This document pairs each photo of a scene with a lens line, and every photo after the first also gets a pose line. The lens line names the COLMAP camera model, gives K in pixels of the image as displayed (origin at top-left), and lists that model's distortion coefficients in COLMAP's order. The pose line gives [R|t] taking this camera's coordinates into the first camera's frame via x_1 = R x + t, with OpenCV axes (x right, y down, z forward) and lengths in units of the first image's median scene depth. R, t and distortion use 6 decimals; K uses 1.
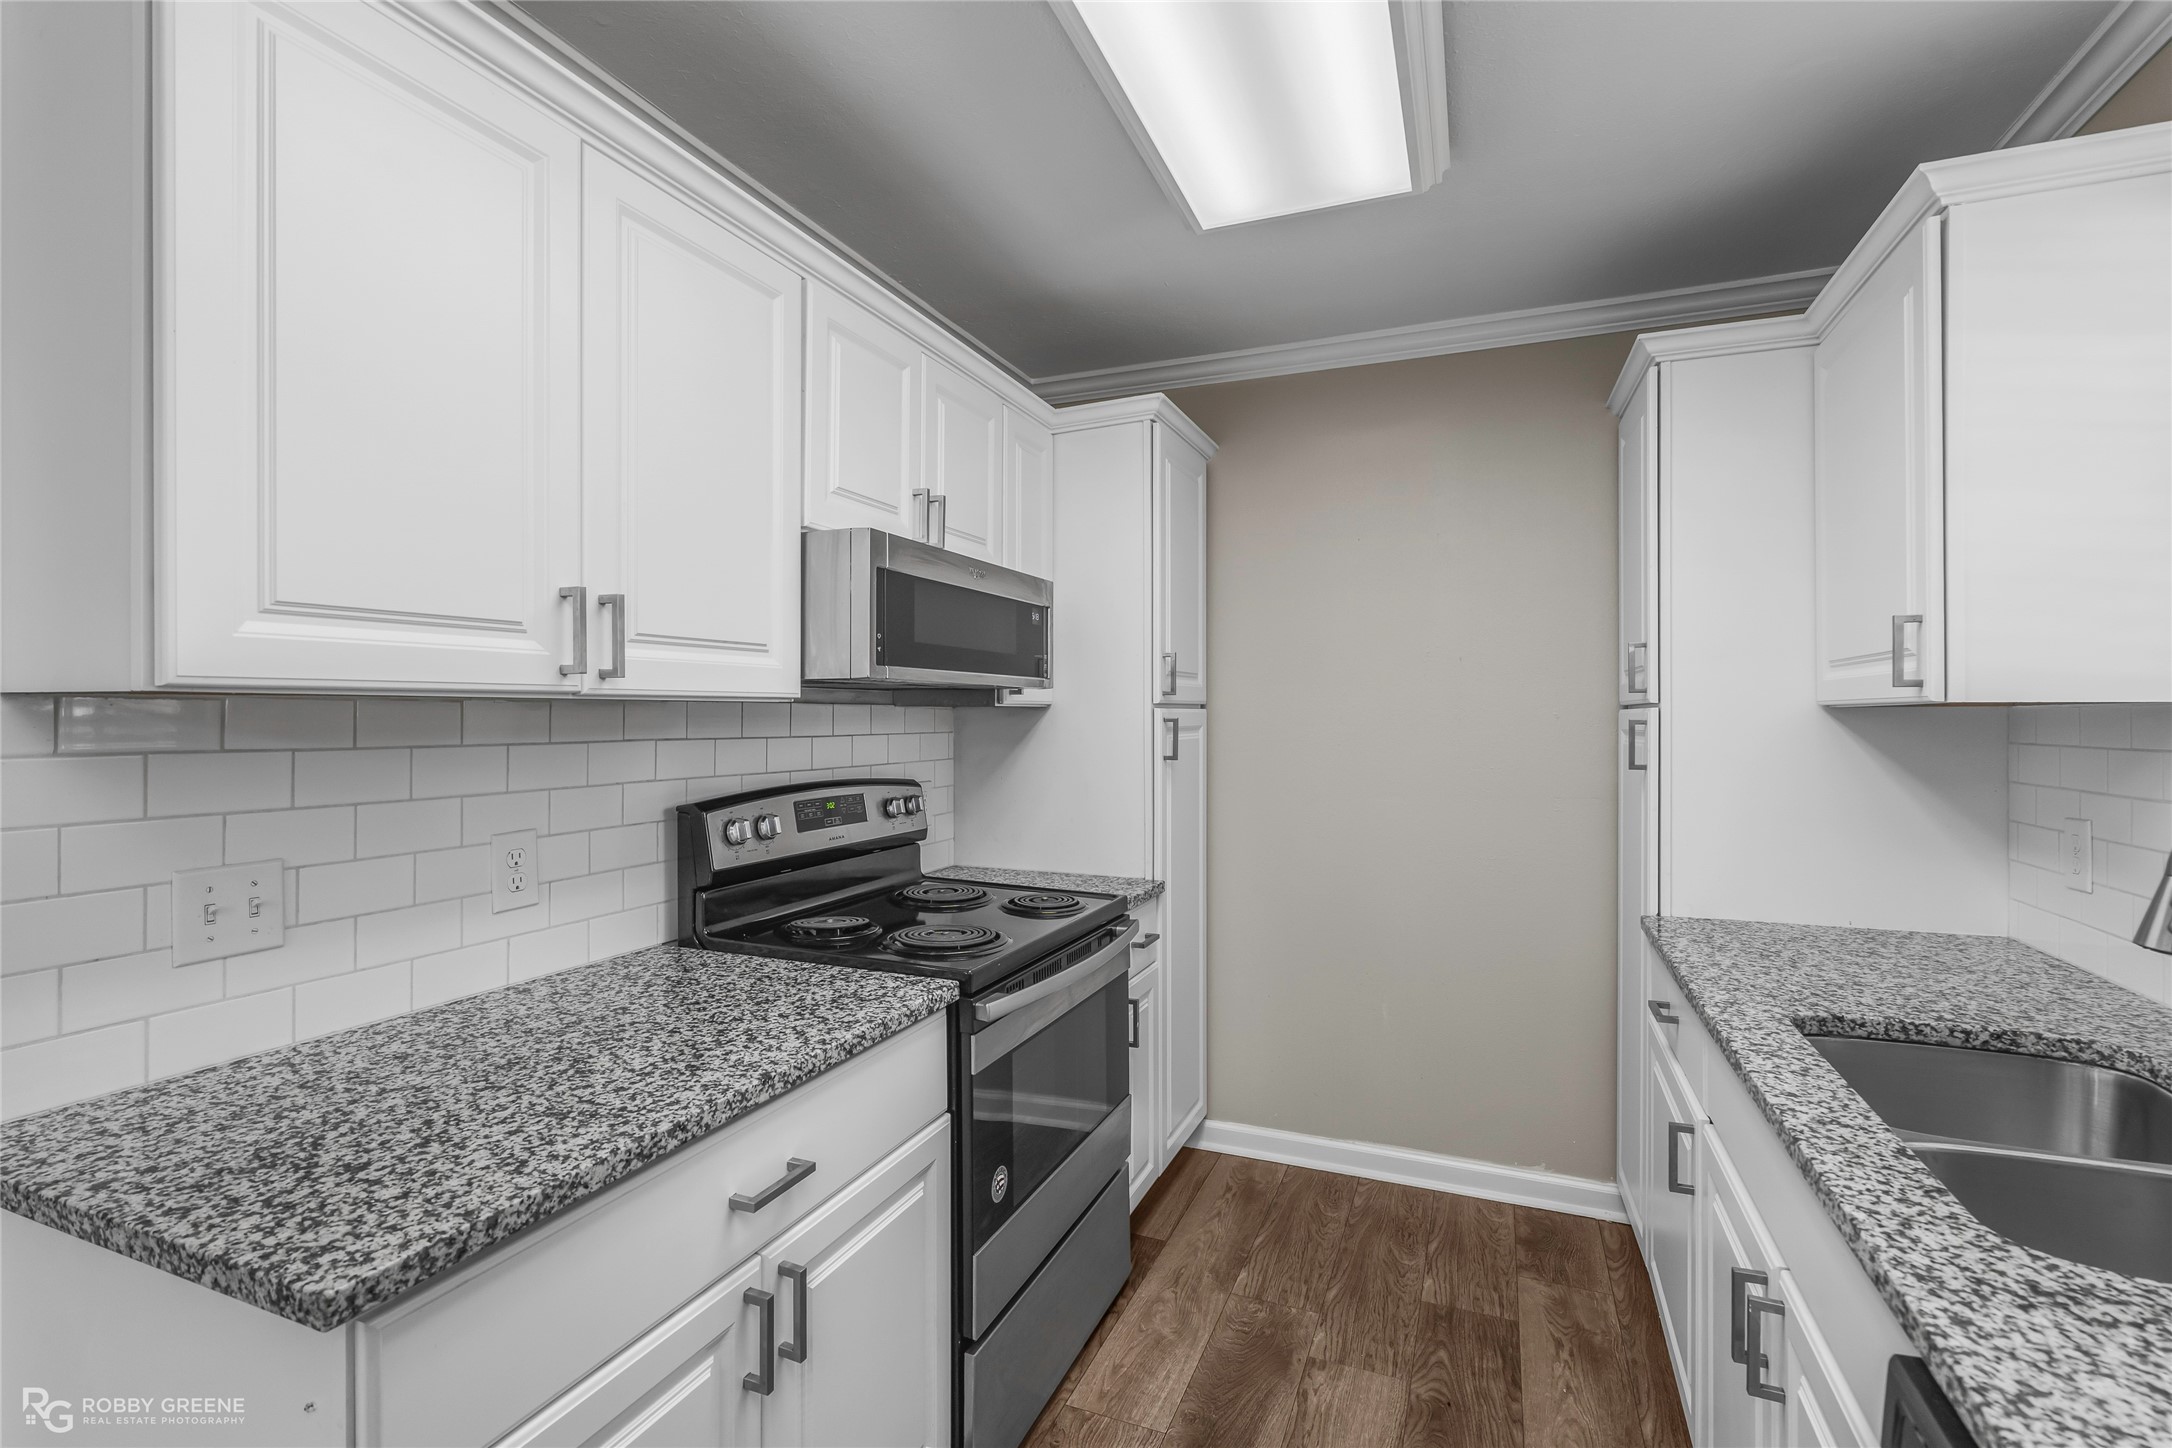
lens RADIAL K [[999.3, 0, 1086.0], [0, 999.3, 724.0], [0, 0, 1]] dist [0.000180, 0.000183]
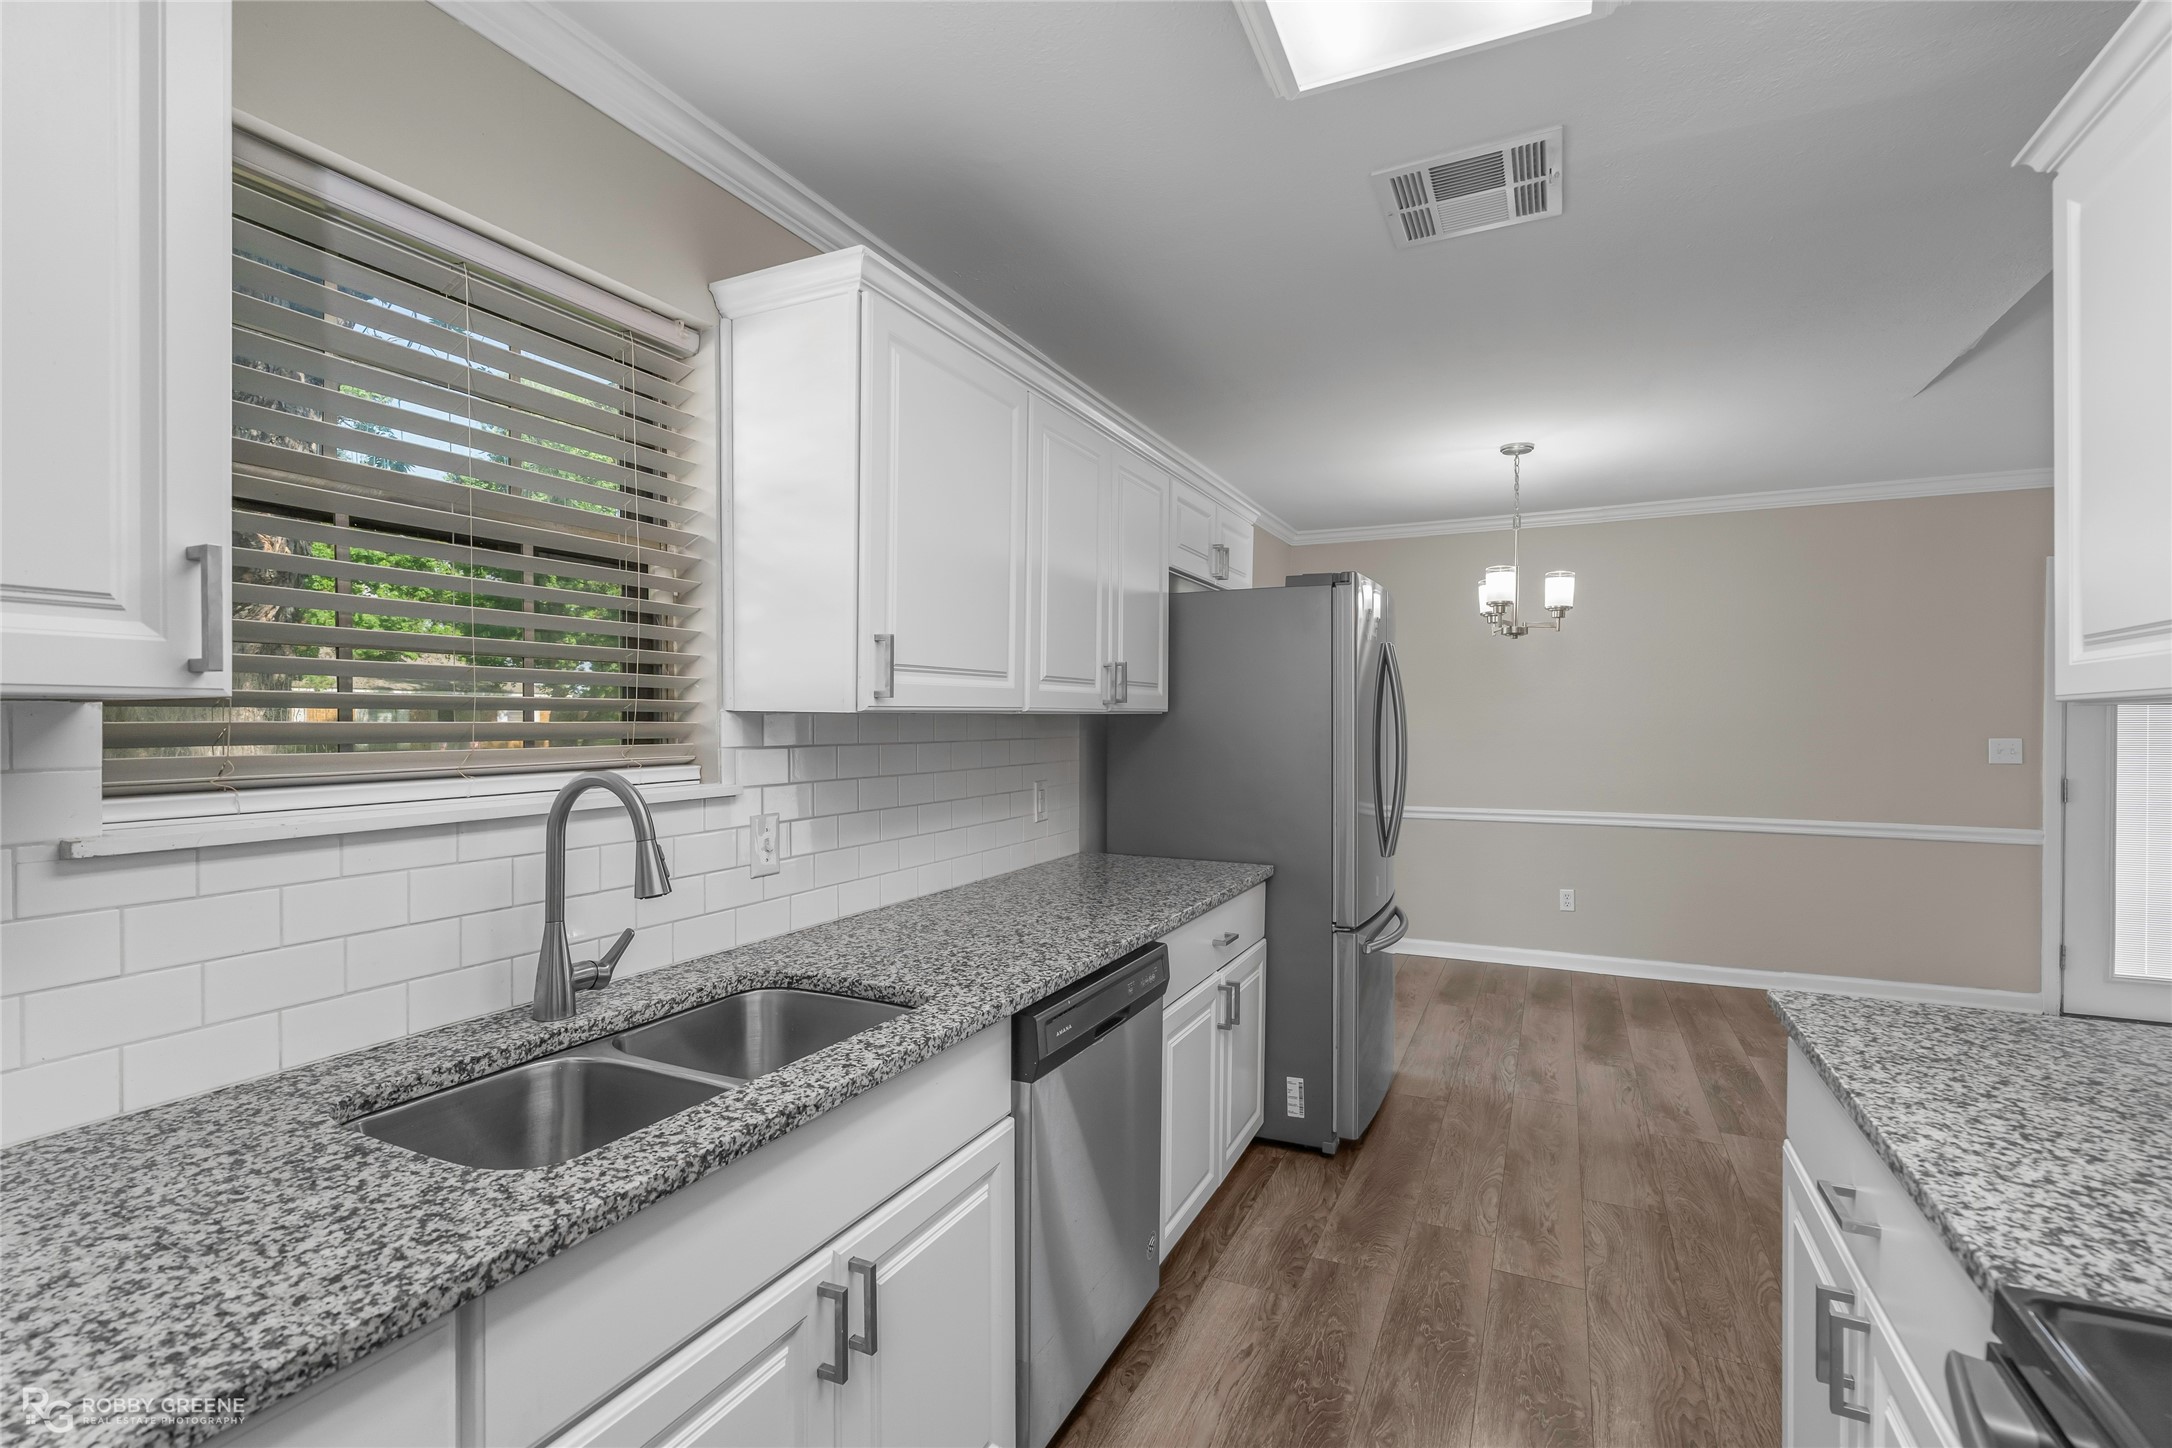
lens RADIAL K [[983.1, 0, 1088.5], [0, 983.1, 728.1], [0, 0, 1]] dist [-0.002990, 0.000934]
pose [[-0.998590, -0.000887, 0.053085, 0.325025], [-0.000015, 0.999865, 0.016420, -0.015336], [-0.053092, 0.016396, -0.998455, 1.738779]]
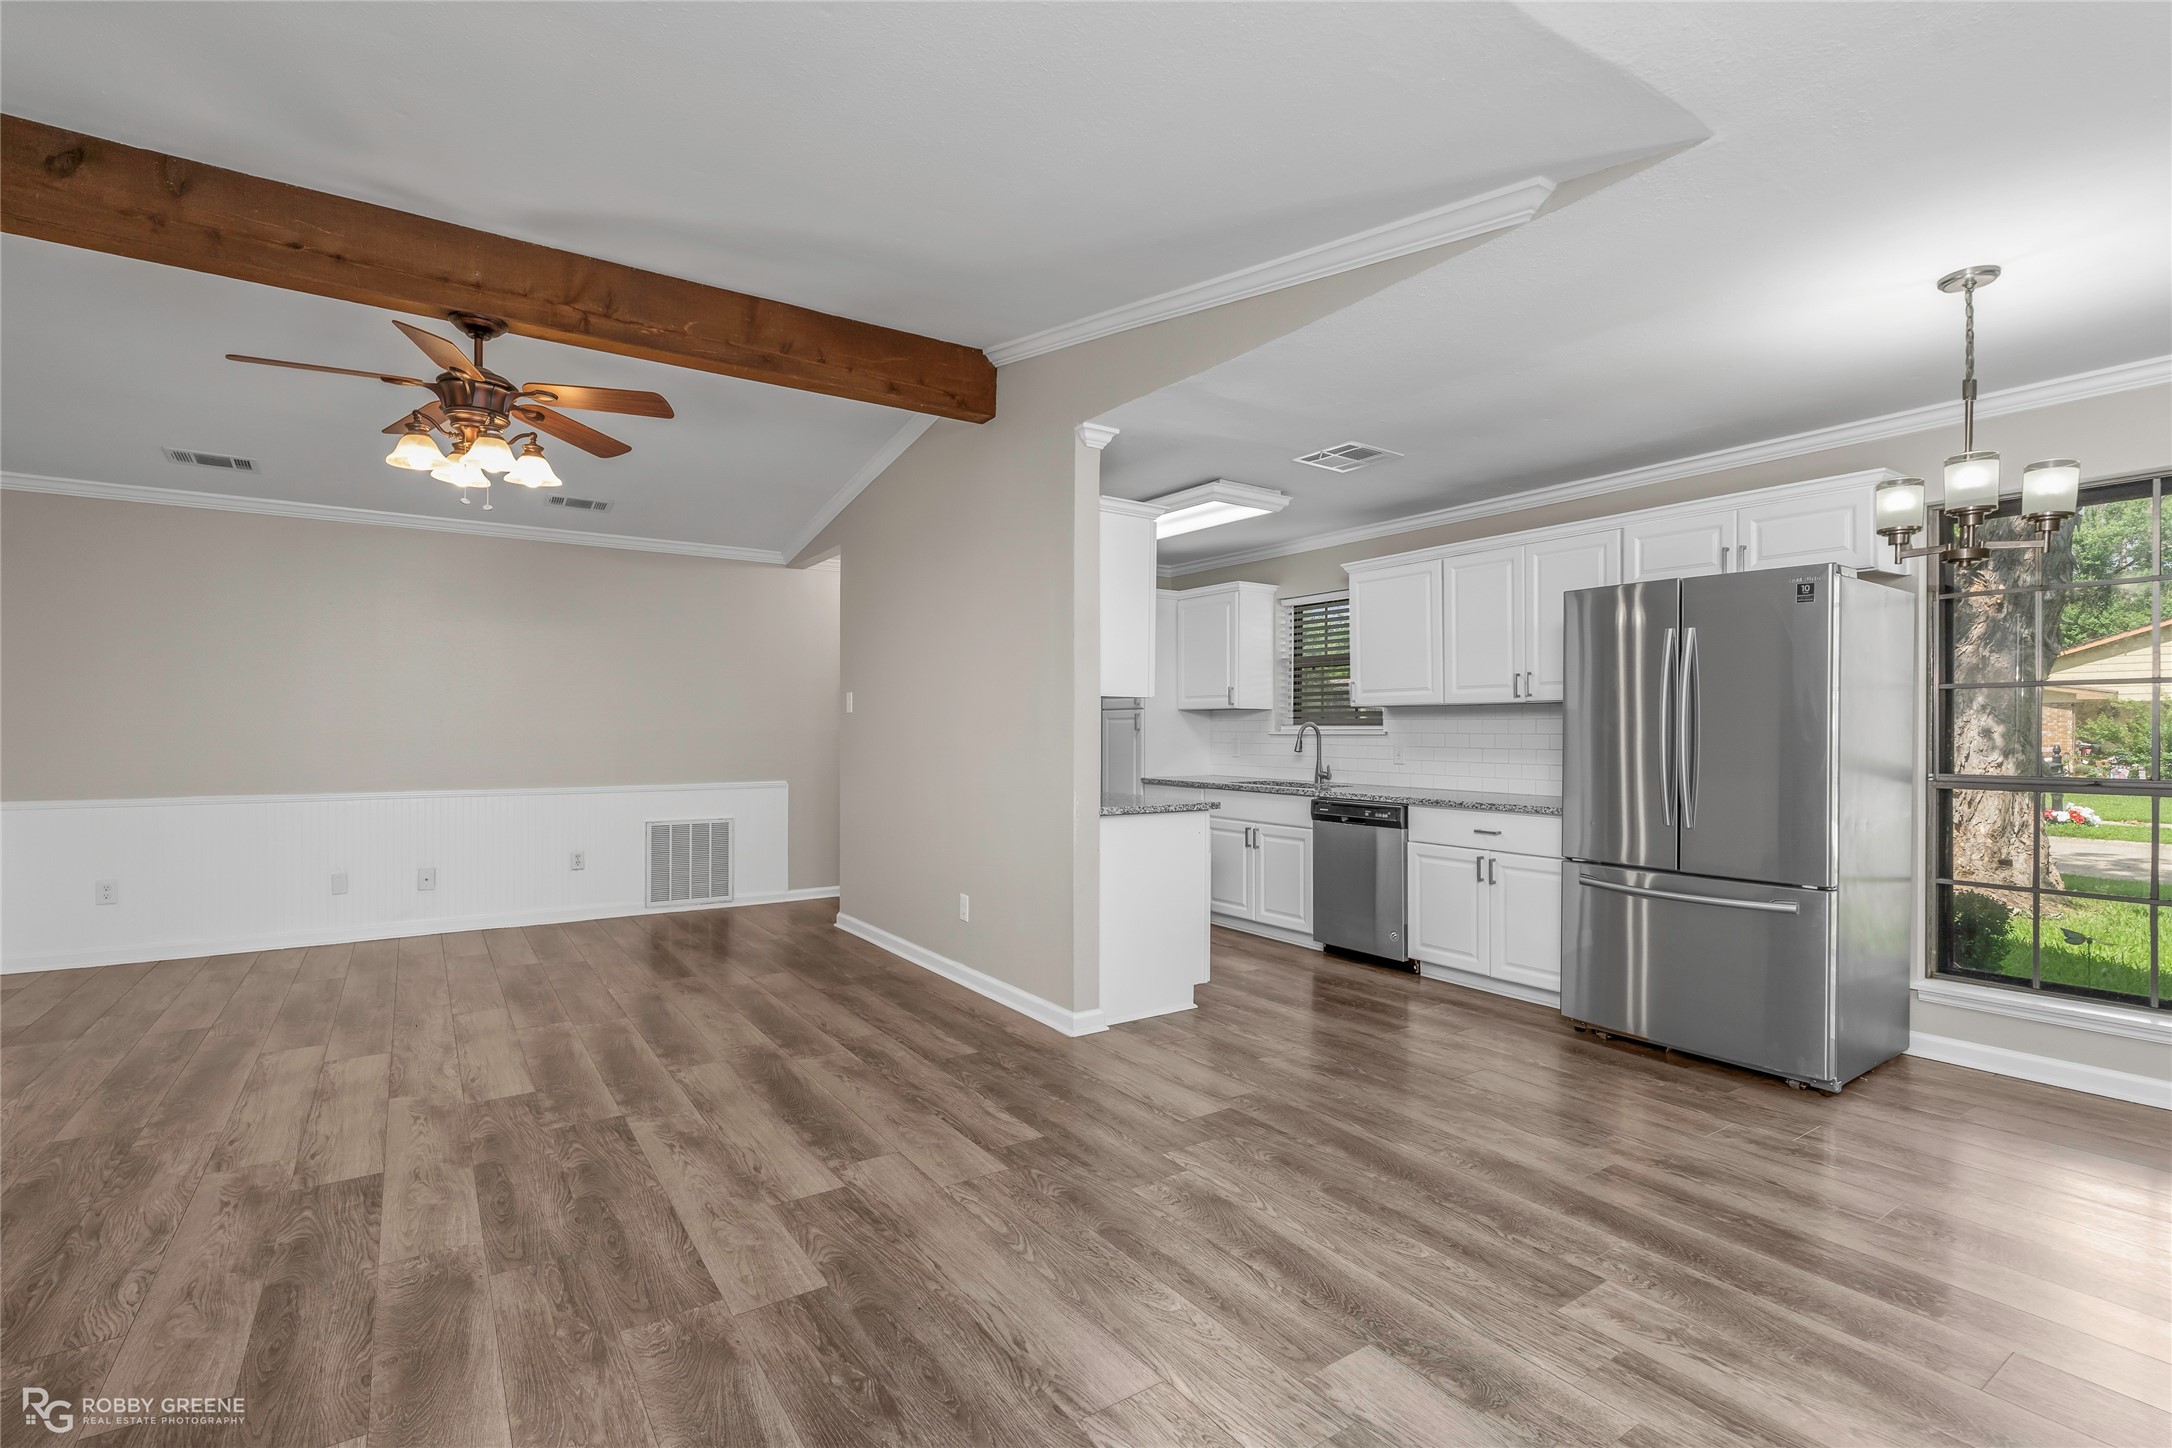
lens RADIAL K [[1002.1, 0, 1072.8], [0, 1002.1, 728.3], [0, 0, 1]] dist [0.000164, 0.000322]
pose [[0.557384, 0.002090, 0.830252, -3.372593], [0.006414, 0.999956, -0.006824, 0.086074], [-0.830230, 0.009129, 0.557347, -0.866422]]
